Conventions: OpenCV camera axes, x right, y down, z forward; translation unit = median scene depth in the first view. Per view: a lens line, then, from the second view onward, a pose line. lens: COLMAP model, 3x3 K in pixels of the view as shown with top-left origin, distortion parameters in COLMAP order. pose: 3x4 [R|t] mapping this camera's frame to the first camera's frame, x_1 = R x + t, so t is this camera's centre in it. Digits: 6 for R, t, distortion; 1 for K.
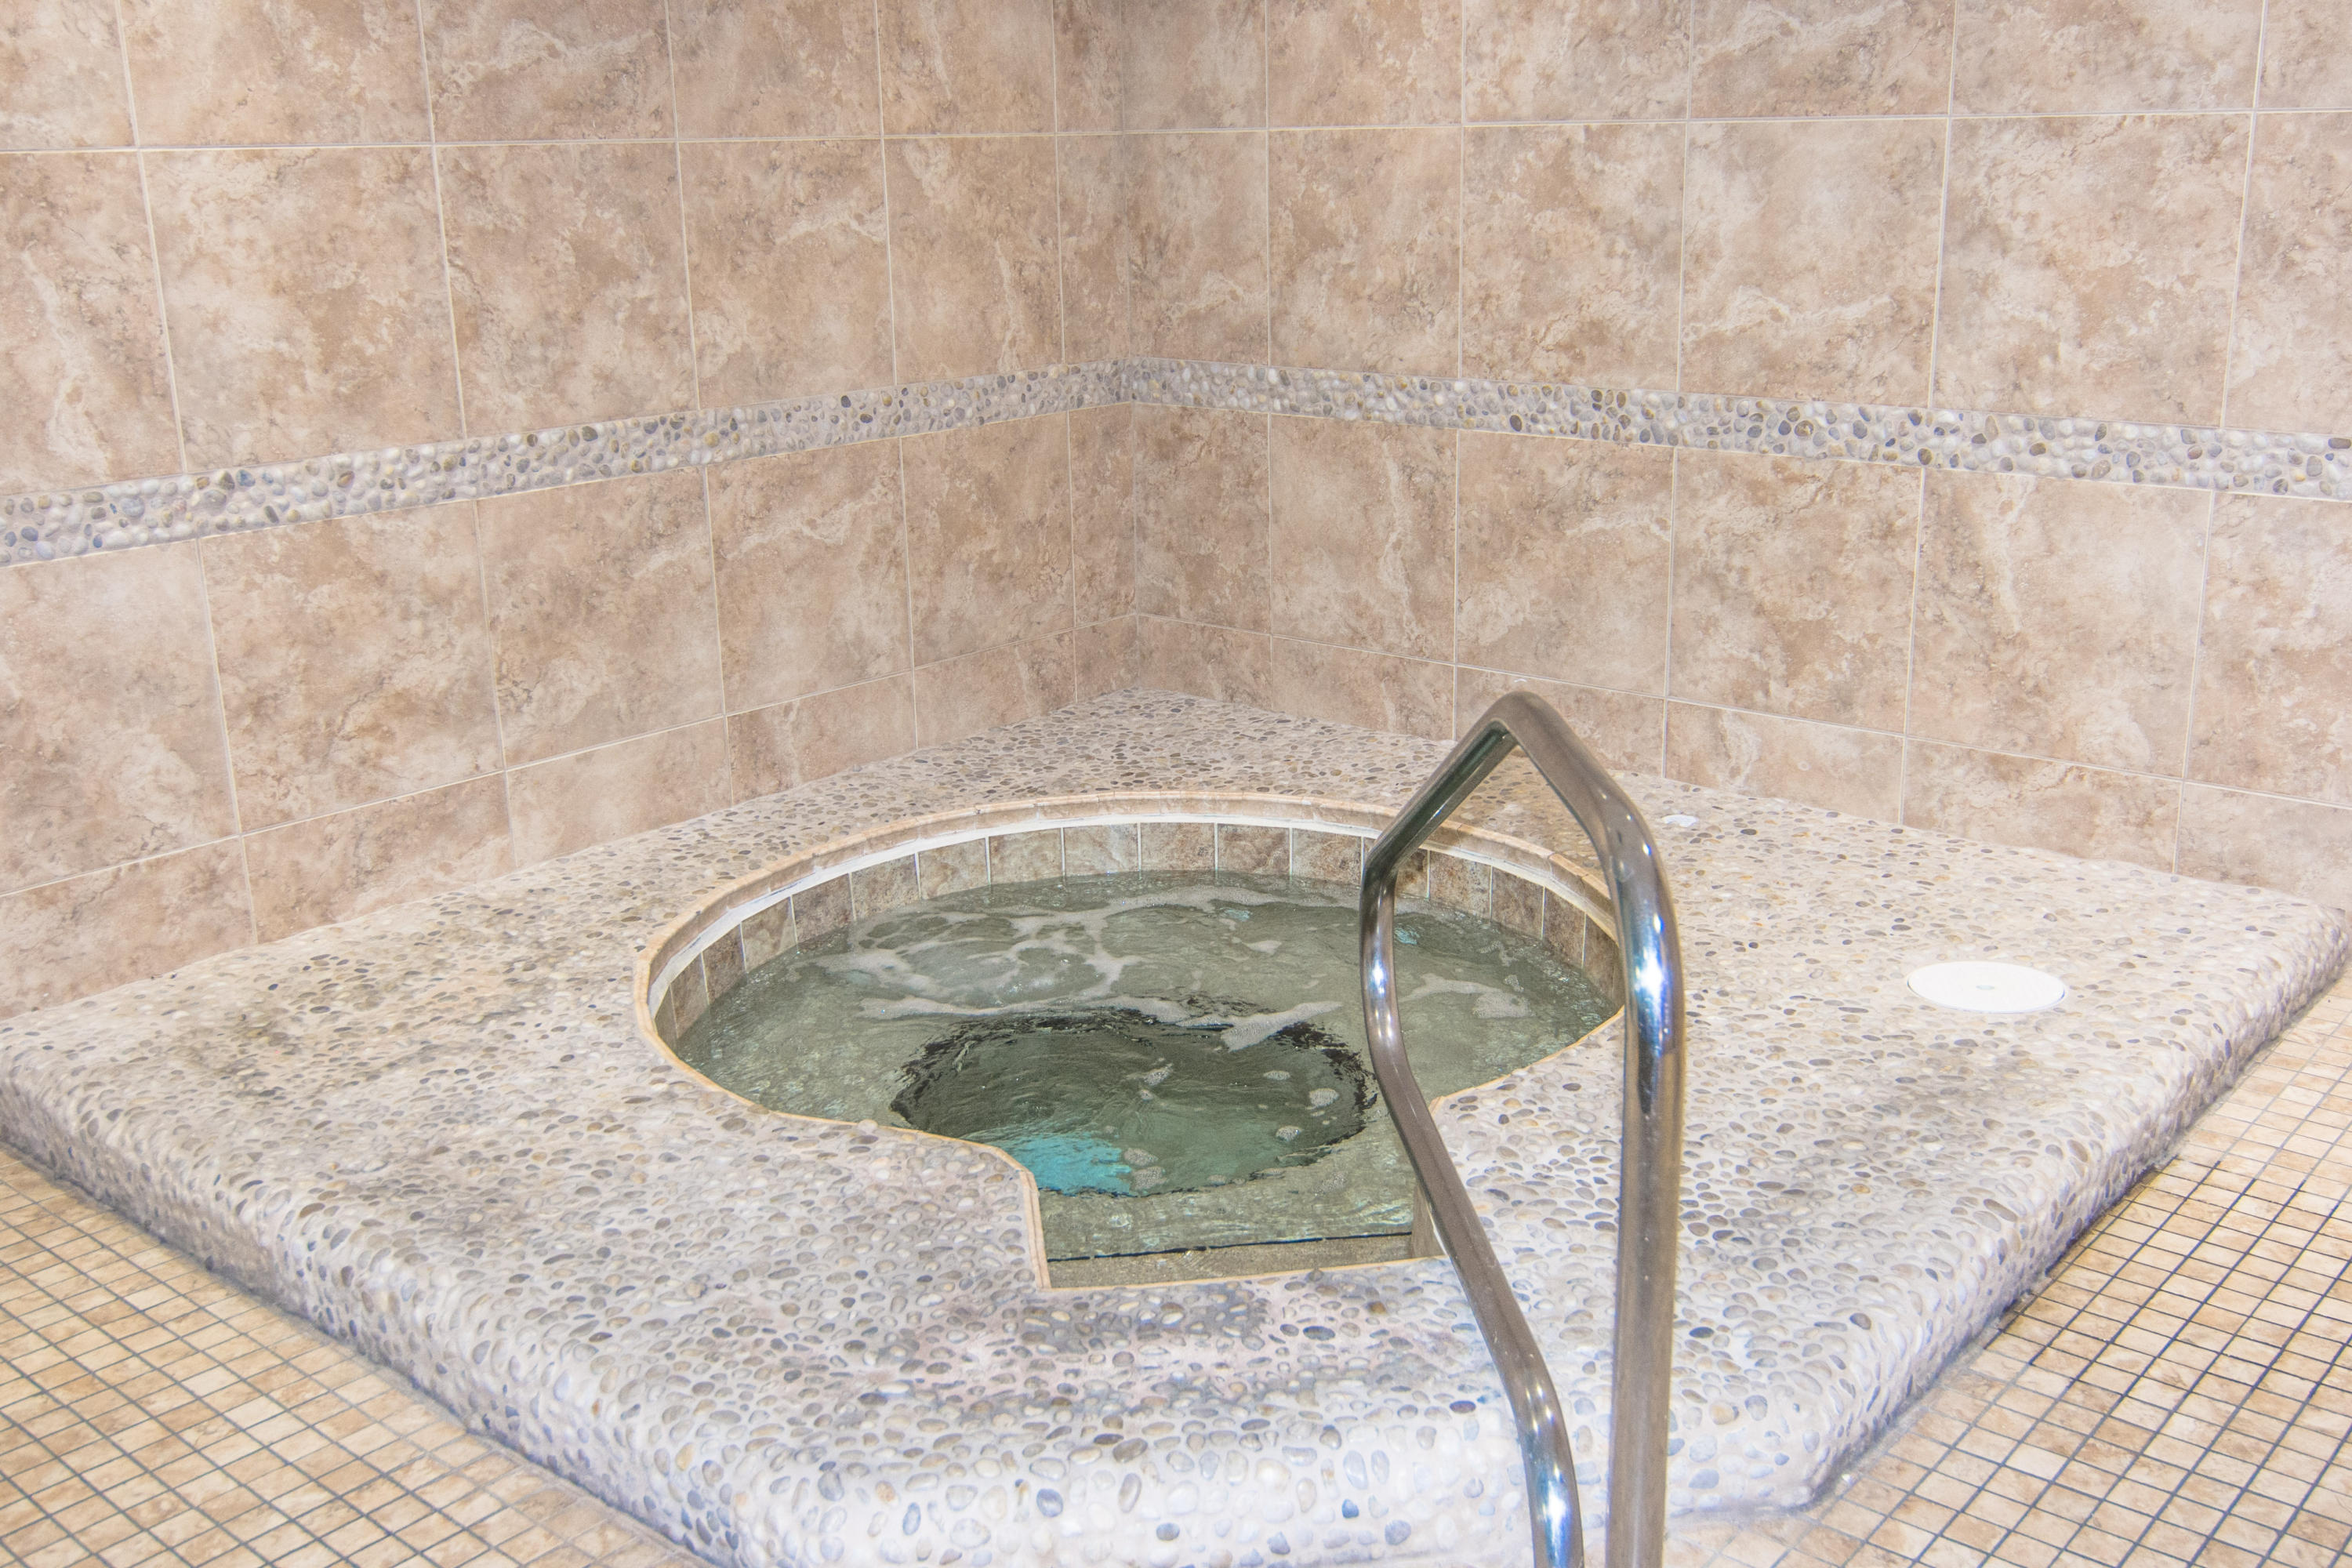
lens RADIAL K [[2311.3, 0, 1173.1], [0, 2311.3, 794.1], [0, 0, 1]] dist [0.009666, 0.000000]
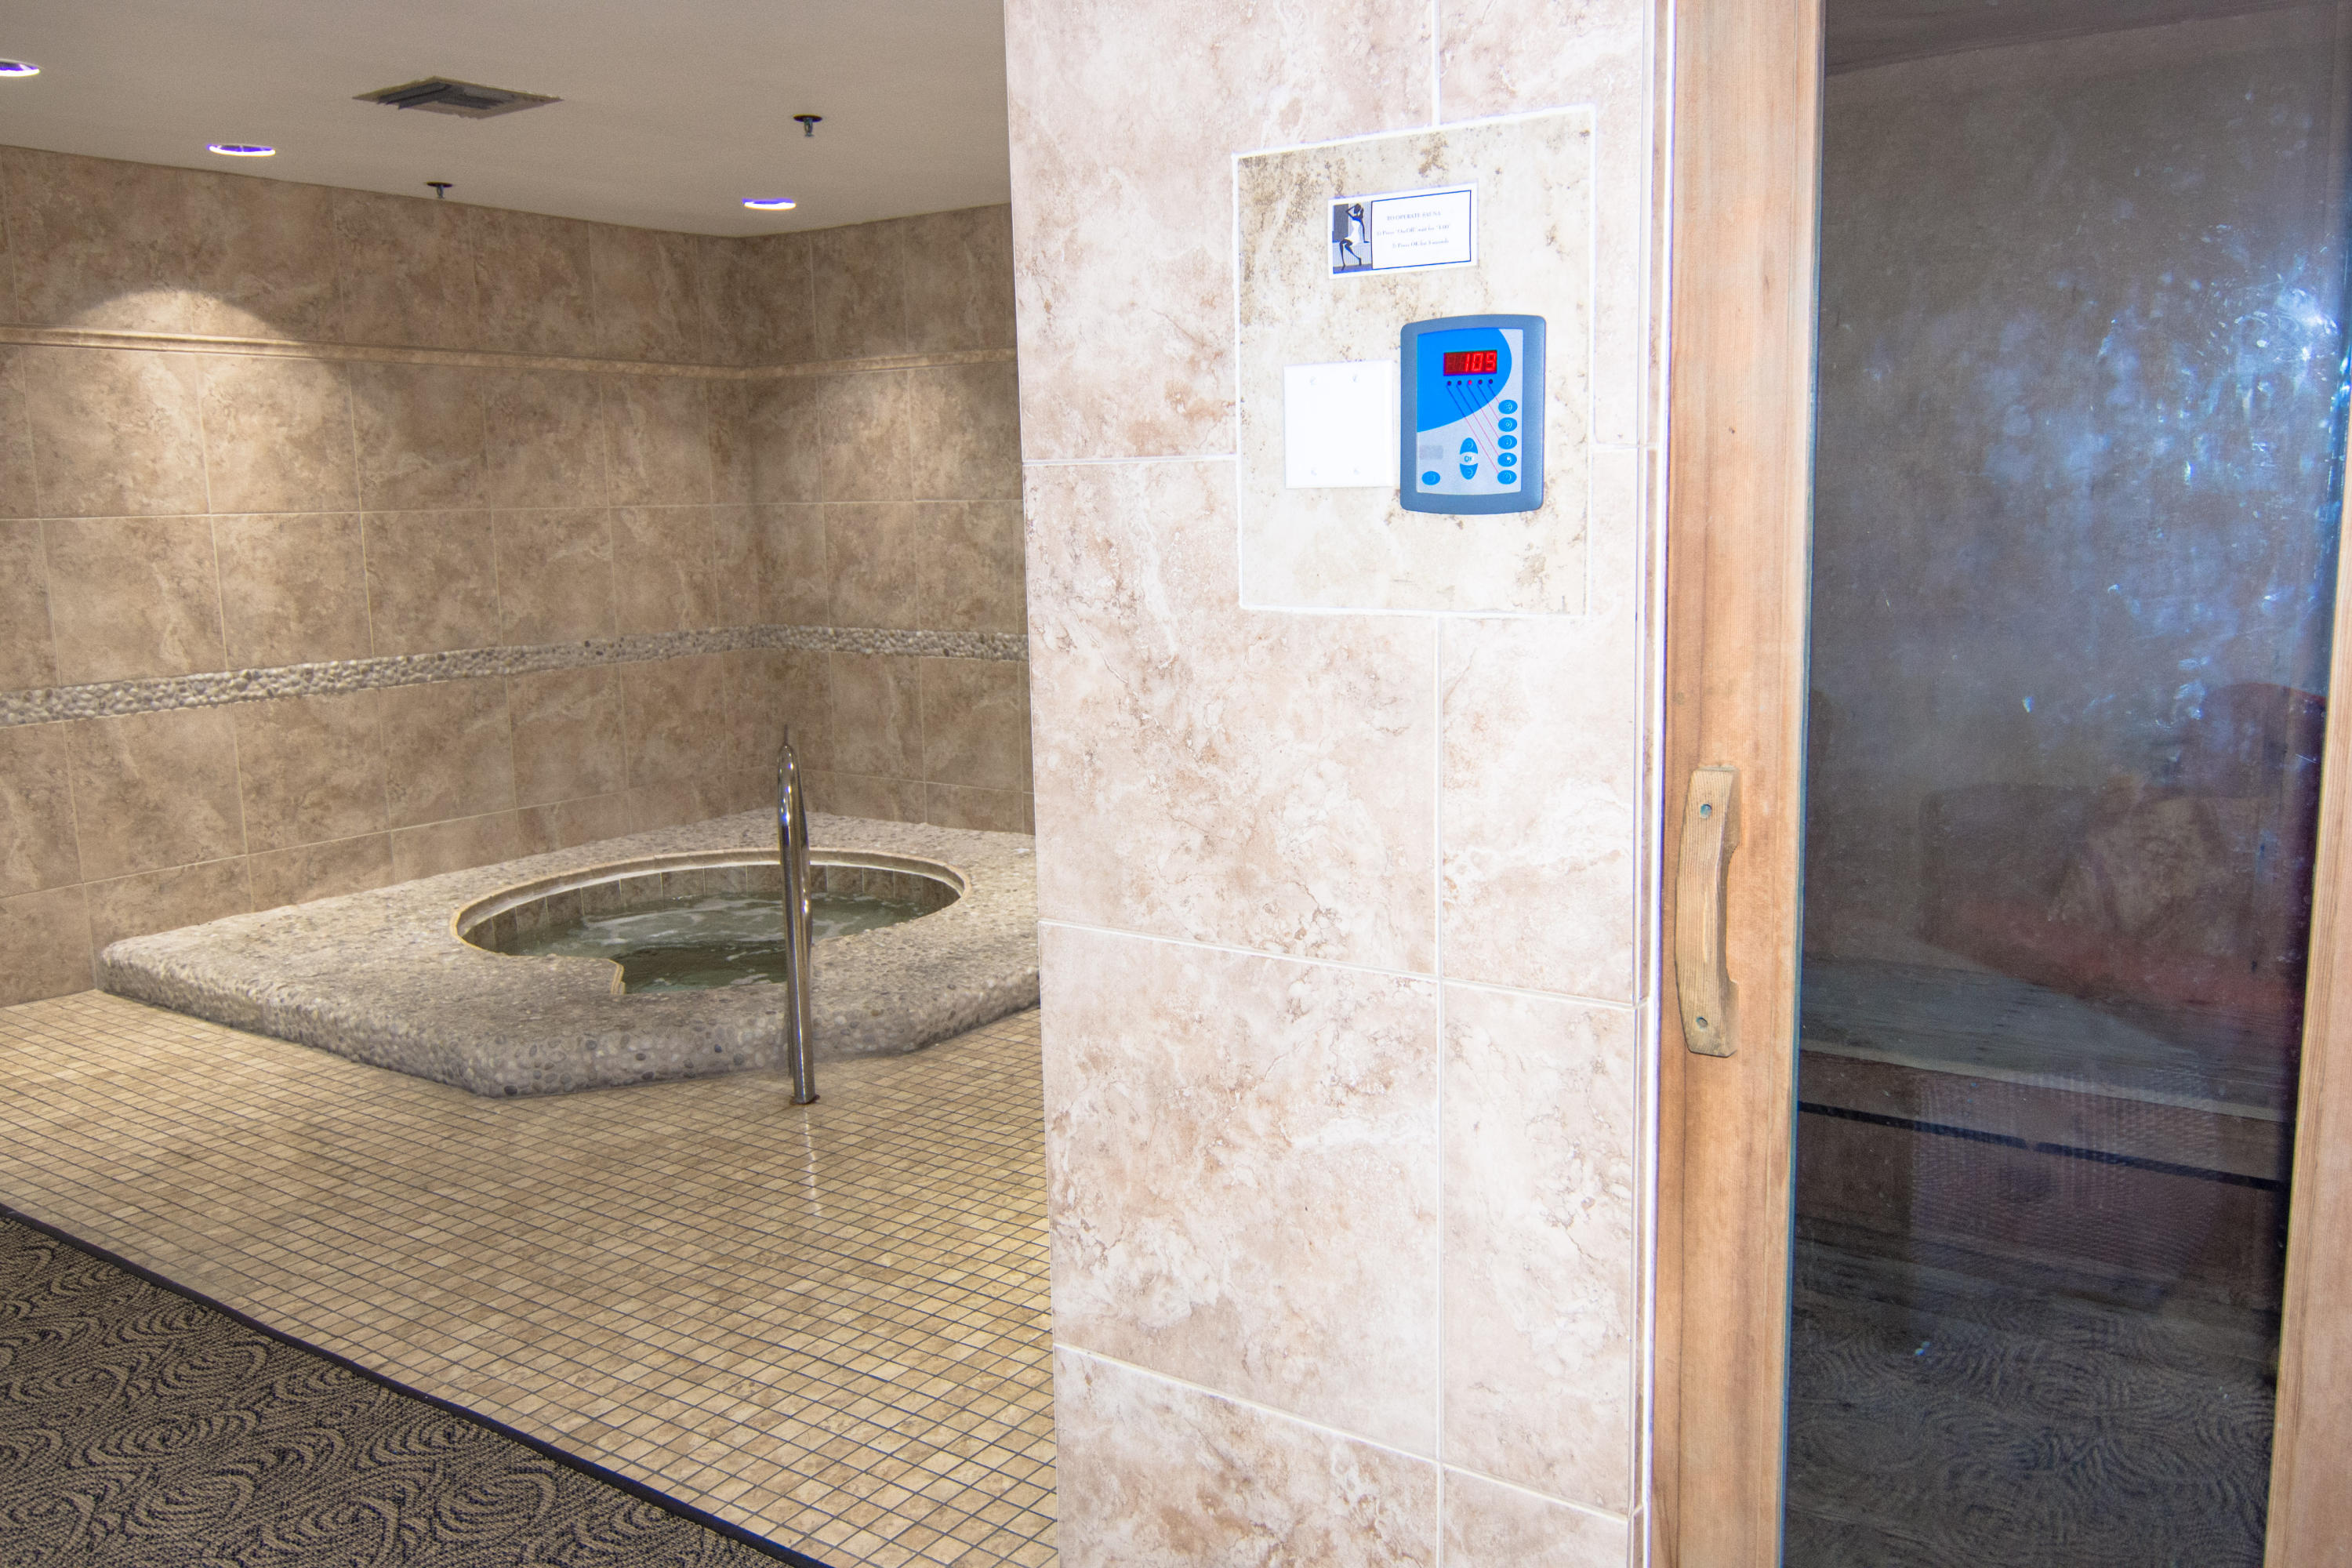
lens RADIAL K [[1880.0, 0, 1185.5], [0, 1880.0, 772.2], [0, 0, 1]] dist [0.006570, -0.006442]
pose [[0.995164, -0.014012, 0.097219, 0.214177], [0.026716, 0.991071, -0.130630, 0.162890], [-0.094520, 0.132595, 0.986653, -0.601672]]
